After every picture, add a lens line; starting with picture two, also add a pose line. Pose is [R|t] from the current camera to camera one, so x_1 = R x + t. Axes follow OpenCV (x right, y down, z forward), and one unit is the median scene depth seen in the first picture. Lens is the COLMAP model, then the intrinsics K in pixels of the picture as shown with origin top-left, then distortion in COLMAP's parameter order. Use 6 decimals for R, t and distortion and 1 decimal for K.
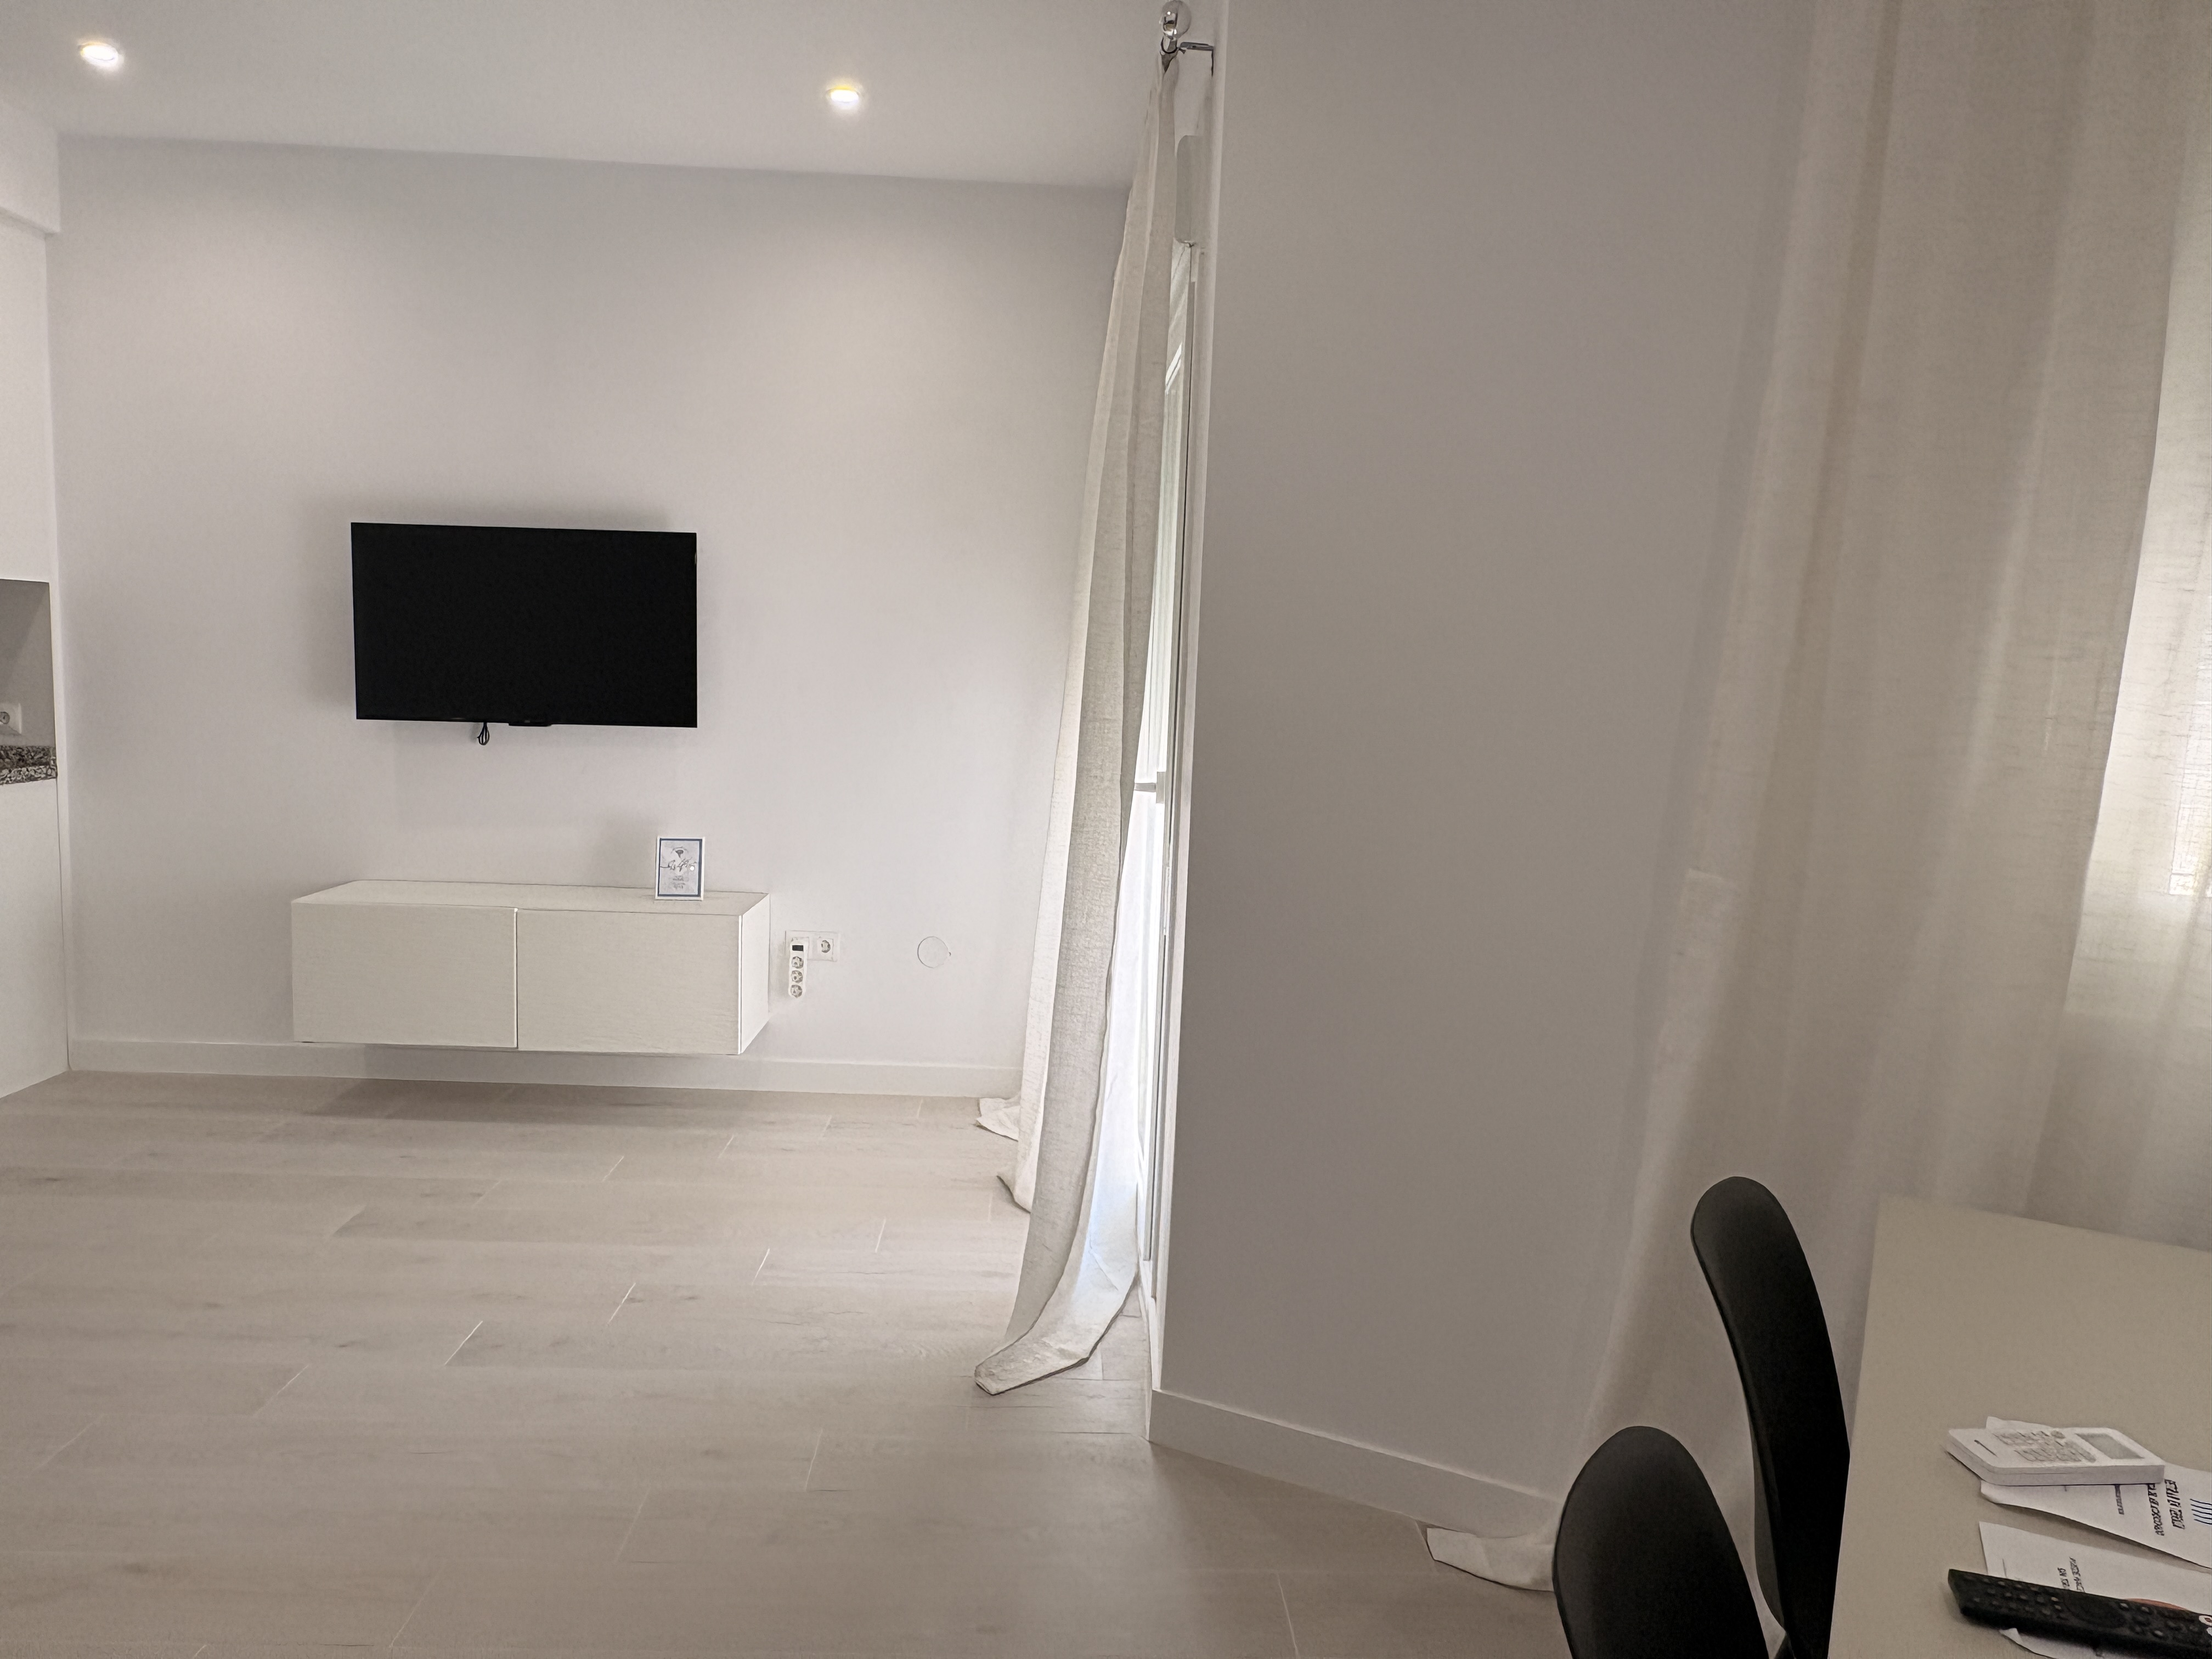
lens RADIAL K [[1556.2, 0, 1097.1], [0, 1556.2, 835.1], [0, 0, 1]] dist [-0.007418, 0.019293]
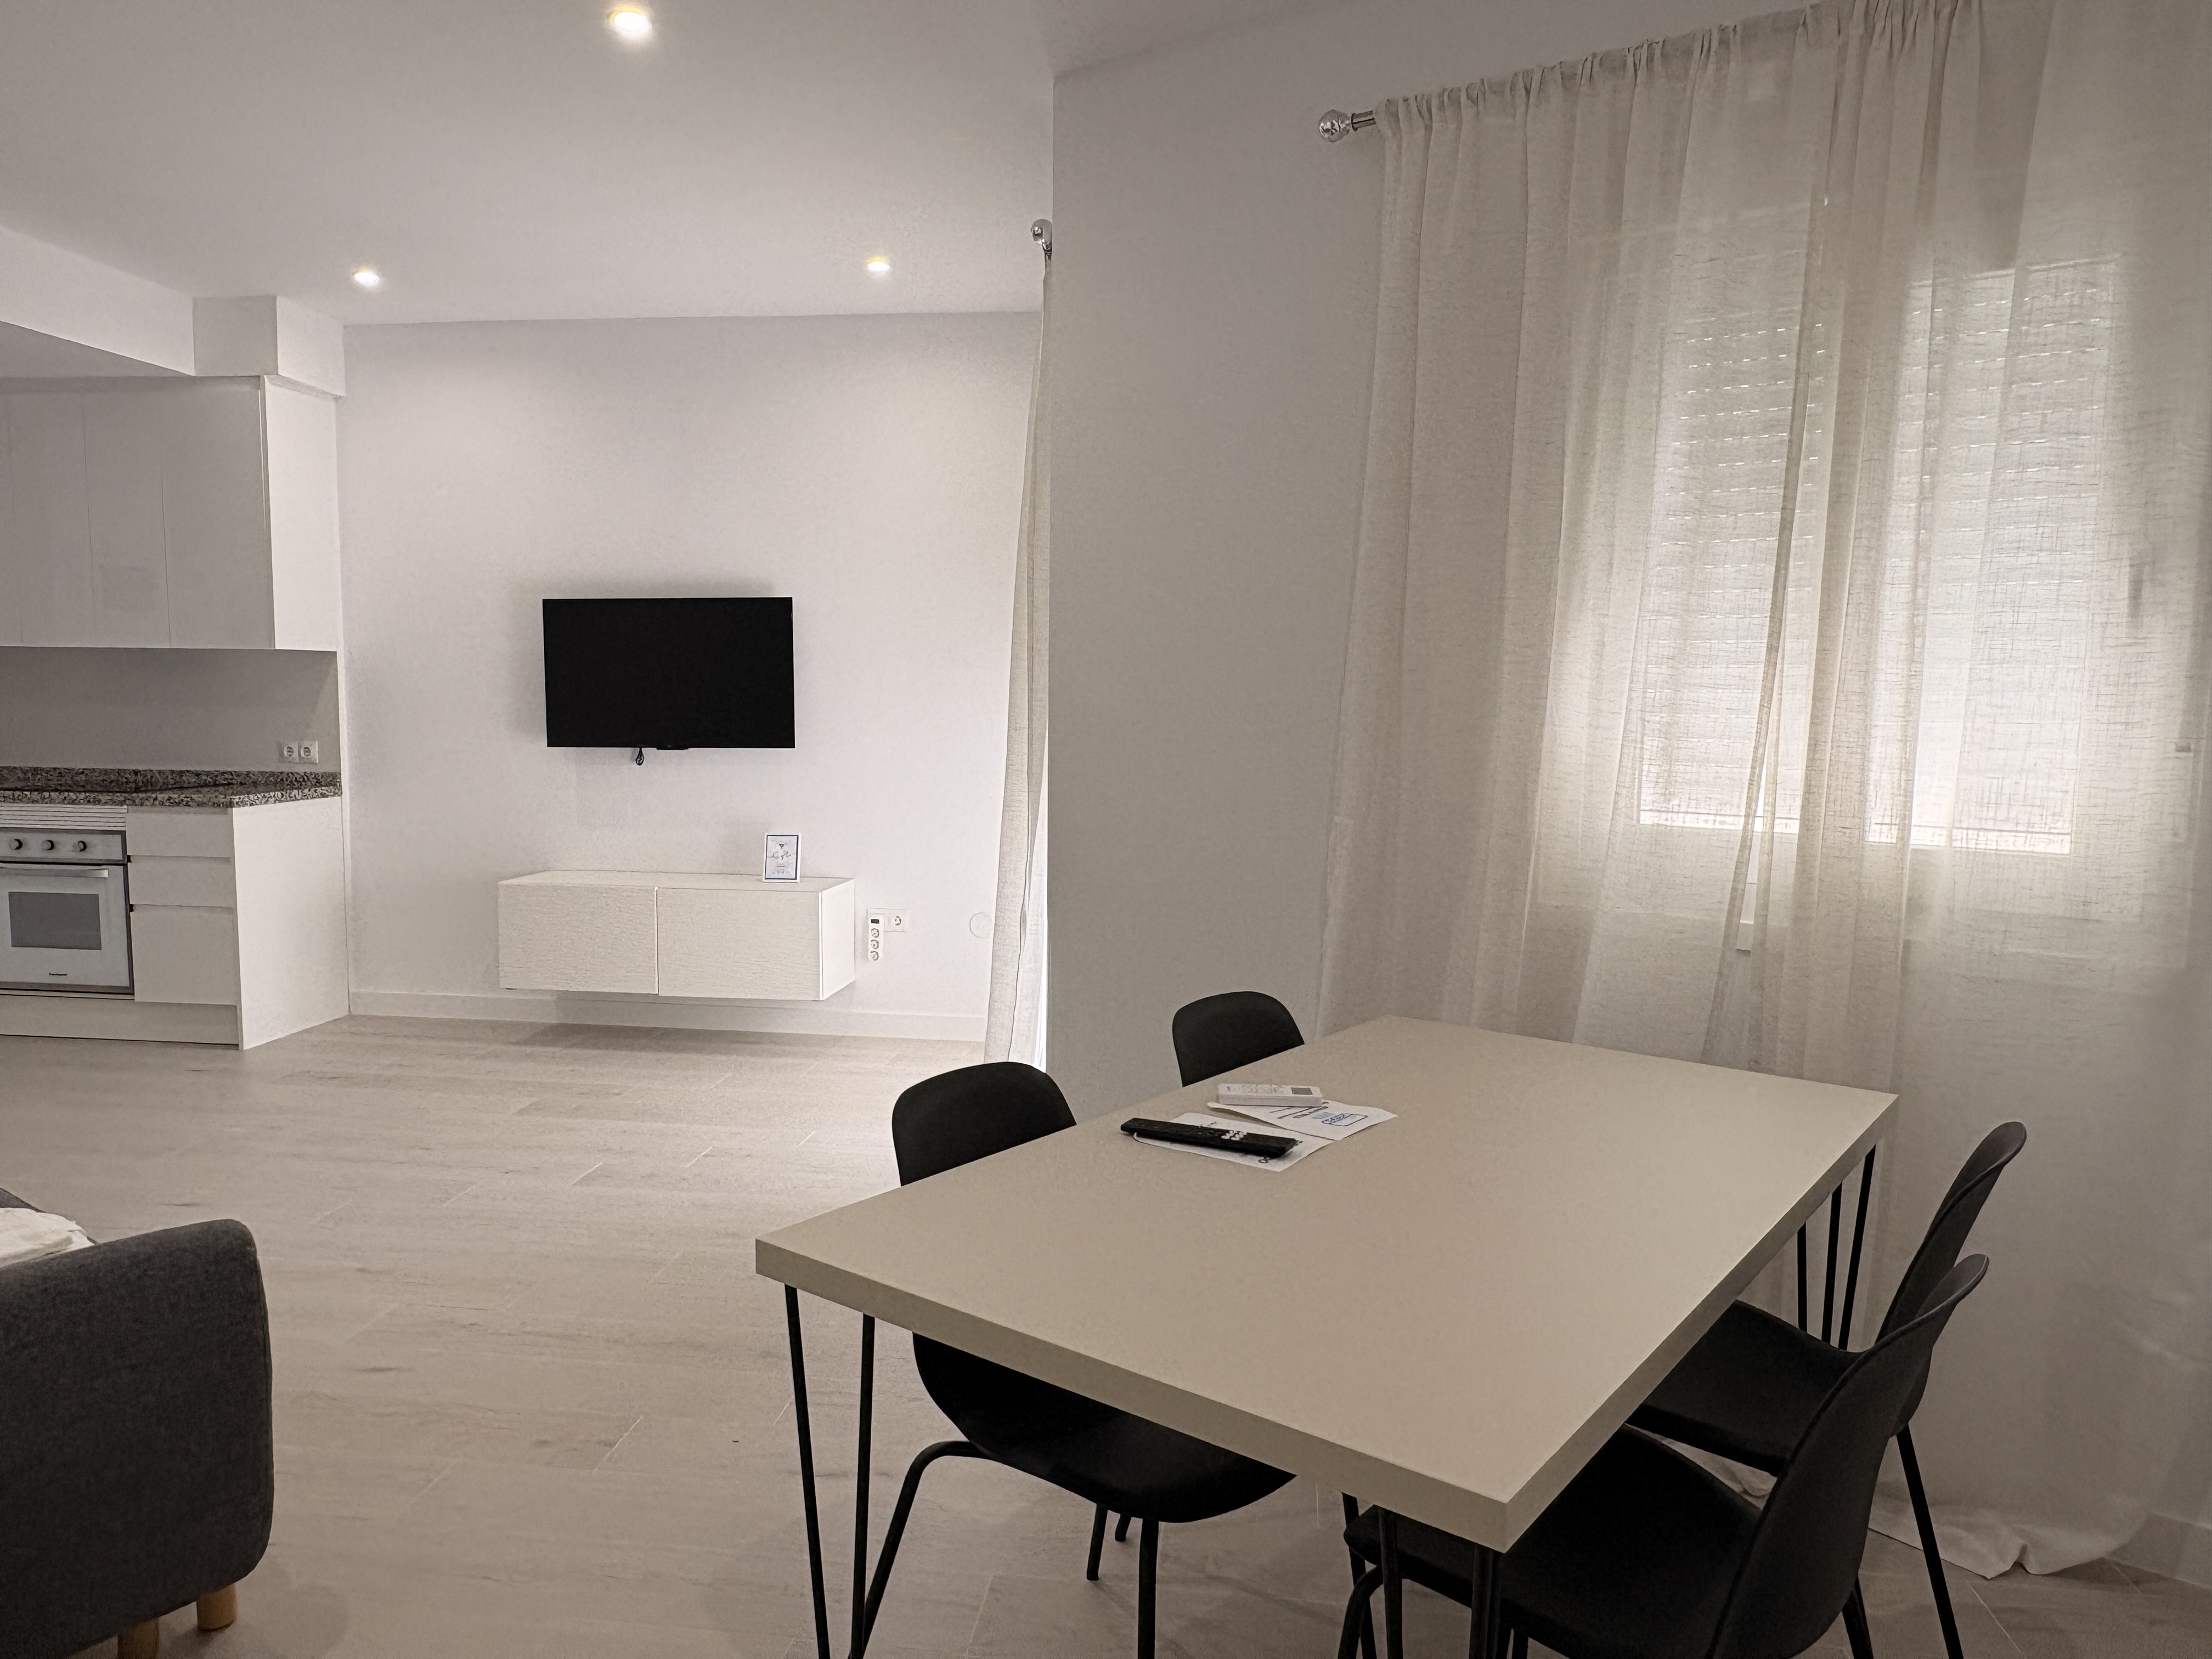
lens RADIAL K [[1556.2, 0, 1083.8], [0, 1556.2, 843.0], [0, 0, 1]] dist [-0.007418, 0.019293]
pose [[0.986783, -0.010394, -0.161711, 0.187460], [0.007347, 0.999784, -0.019429, 0.036234], [0.161878, 0.017984, 0.986647, -0.229000]]
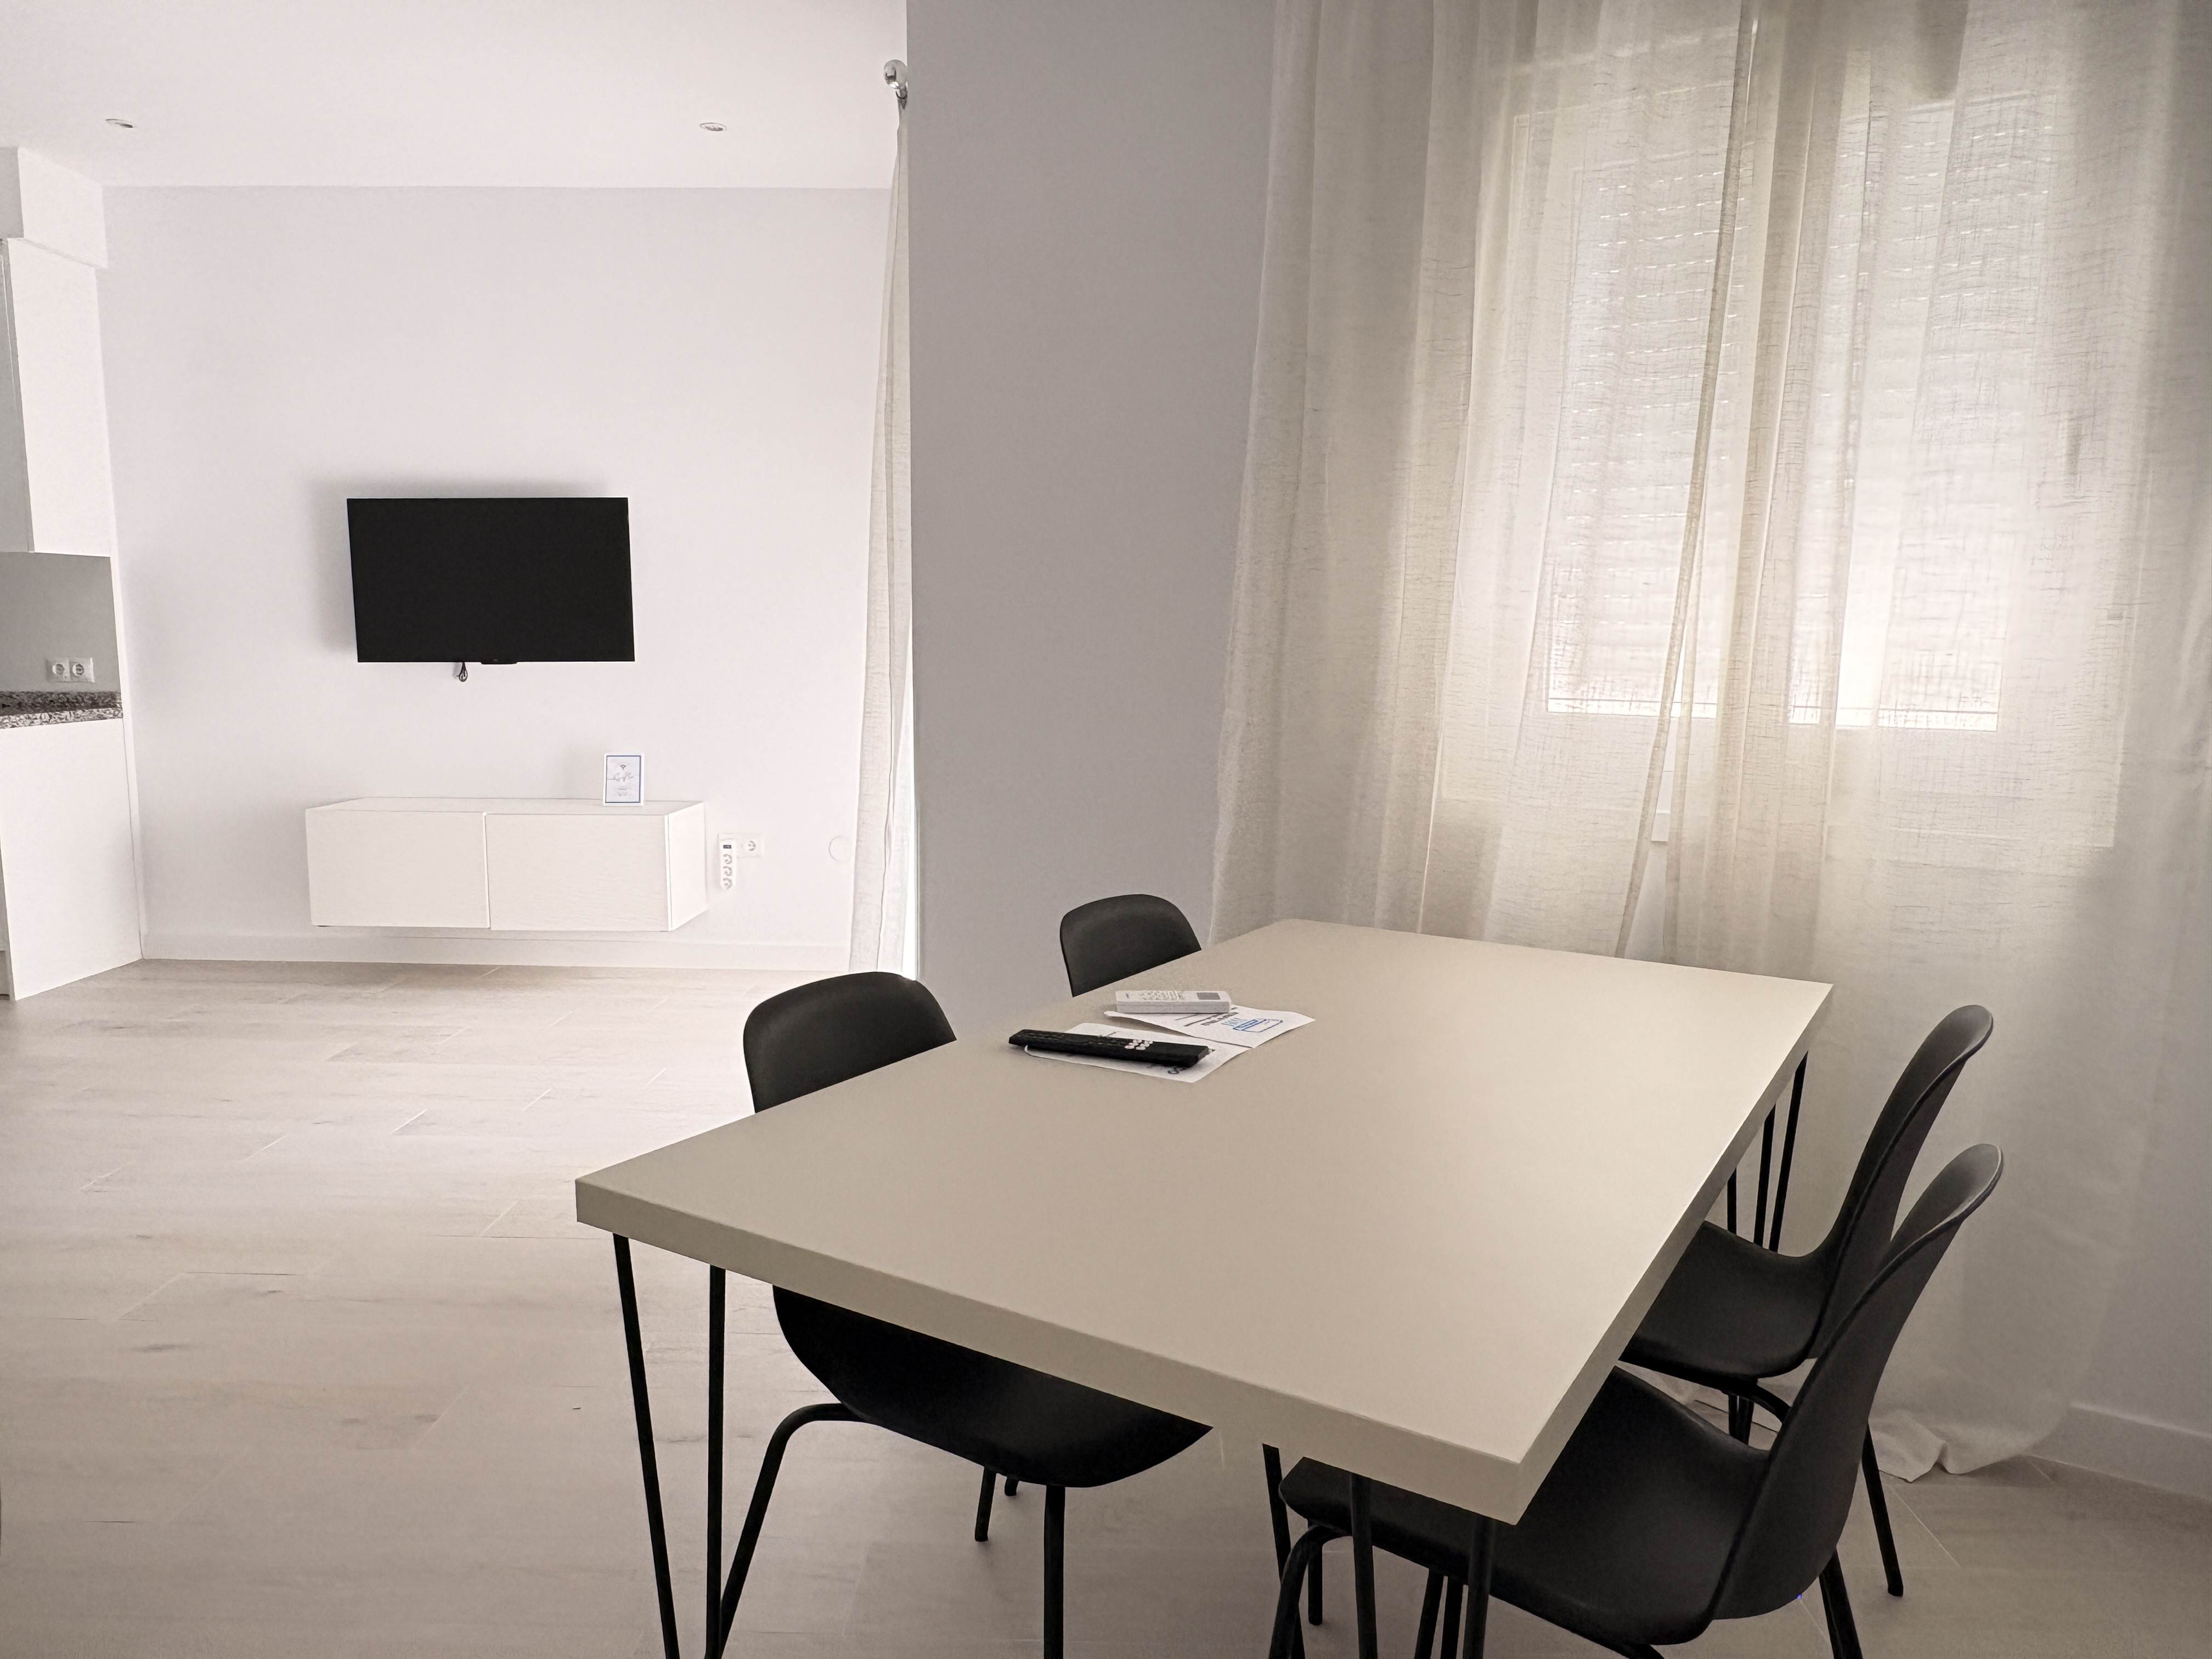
lens RADIAL K [[1556.2, 0, 1099.7], [0, 1556.2, 844.3], [0, 0, 1]] dist [-0.007418, 0.019293]
pose [[0.997825, -0.019602, -0.062943, 0.173222], [0.021105, 0.999505, 0.023312, 0.051414], [0.062455, -0.024590, 0.997745, -0.172964]]
